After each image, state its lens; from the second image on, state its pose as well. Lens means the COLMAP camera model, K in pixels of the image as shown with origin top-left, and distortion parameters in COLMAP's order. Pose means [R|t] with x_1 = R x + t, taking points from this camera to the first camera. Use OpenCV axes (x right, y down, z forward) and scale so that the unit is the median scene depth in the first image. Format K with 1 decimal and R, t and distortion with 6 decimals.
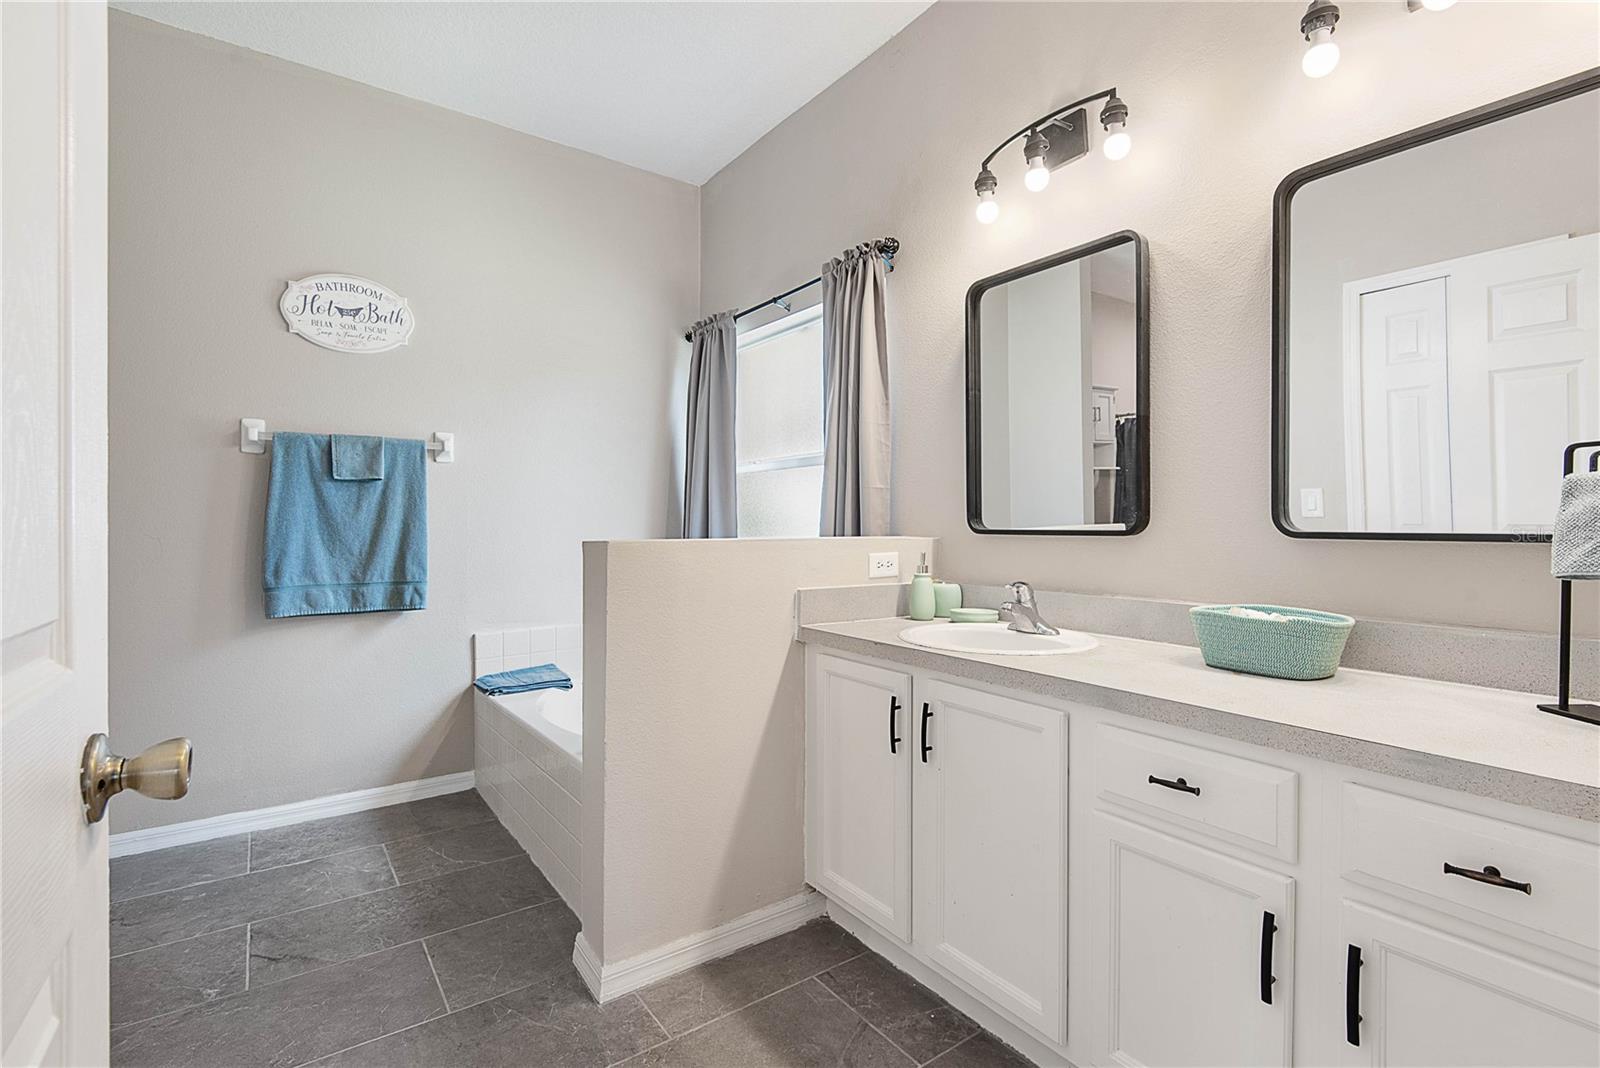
lens RADIAL K [[741.7, 0, 799.8], [0, 741.7, 526.3], [0, 0, 1]] dist [0.029798, 0.000095]
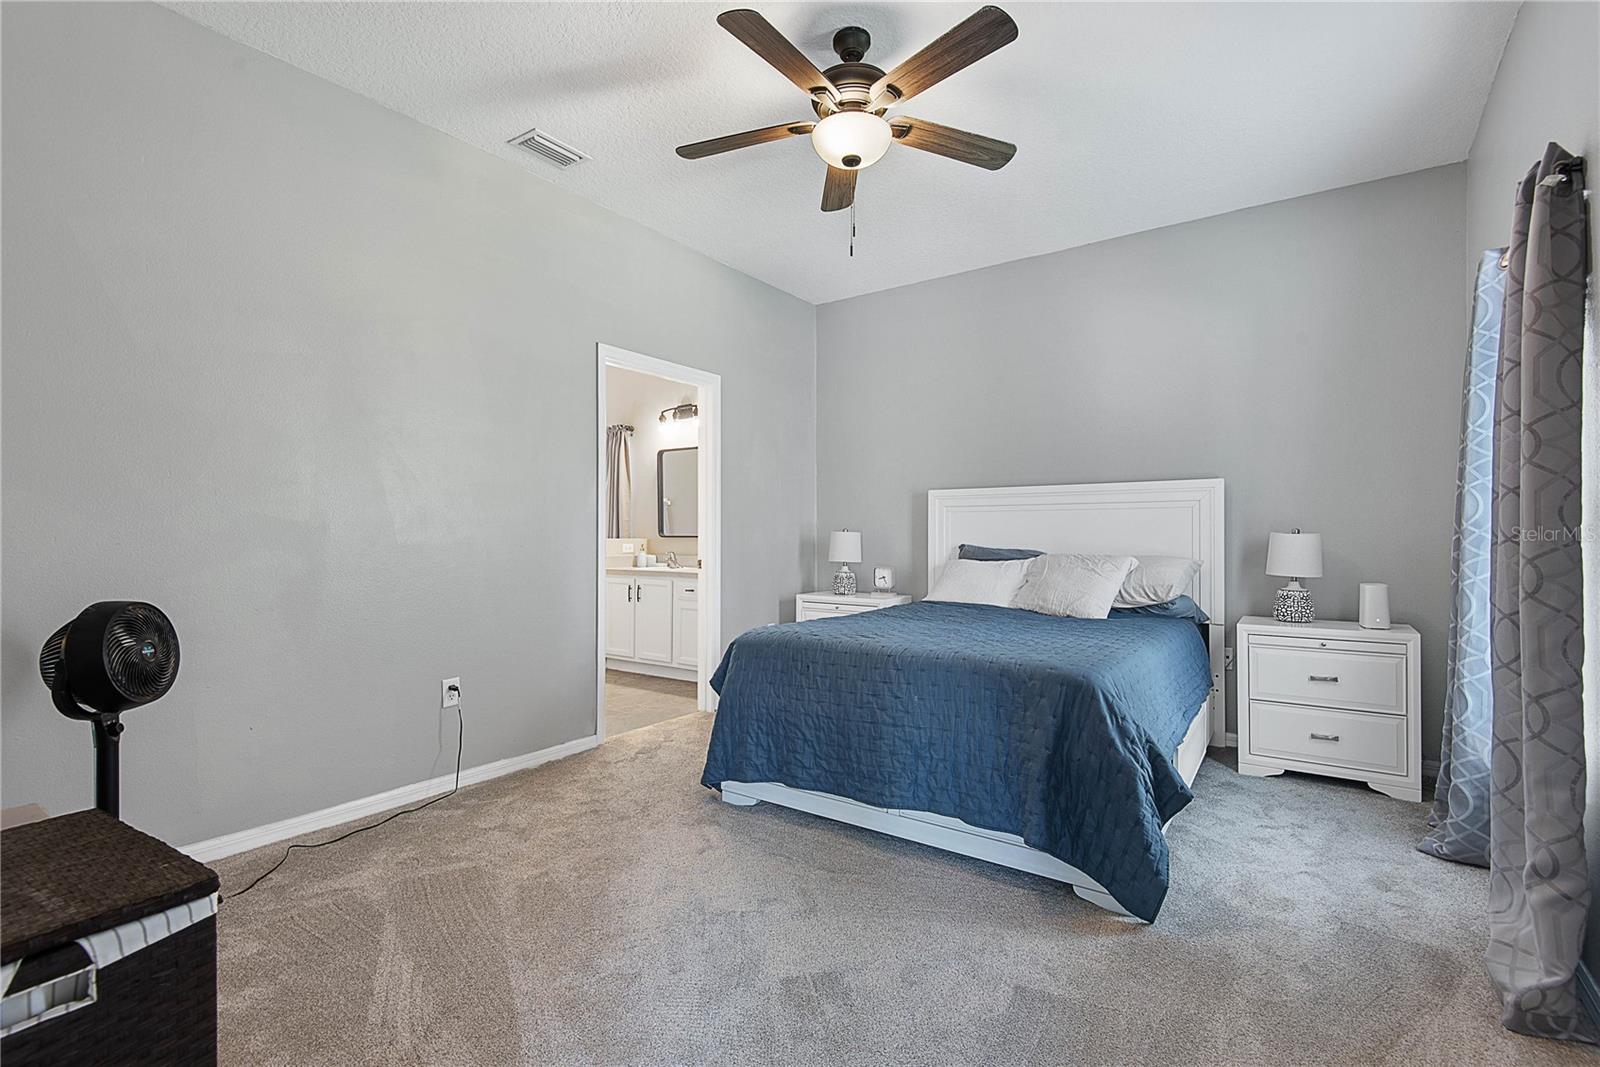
lens RADIAL K [[741.7, 0, 802.4], [0, 741.7, 535.4], [0, 0, 1]] dist [0.029798, 0.000095]
pose [[0.947566, 0.001266, 0.319558, -0.157526], [0.000658, 0.999982, -0.005914, 0.020162], [-0.319560, 0.005815, 0.947548, -1.862380]]
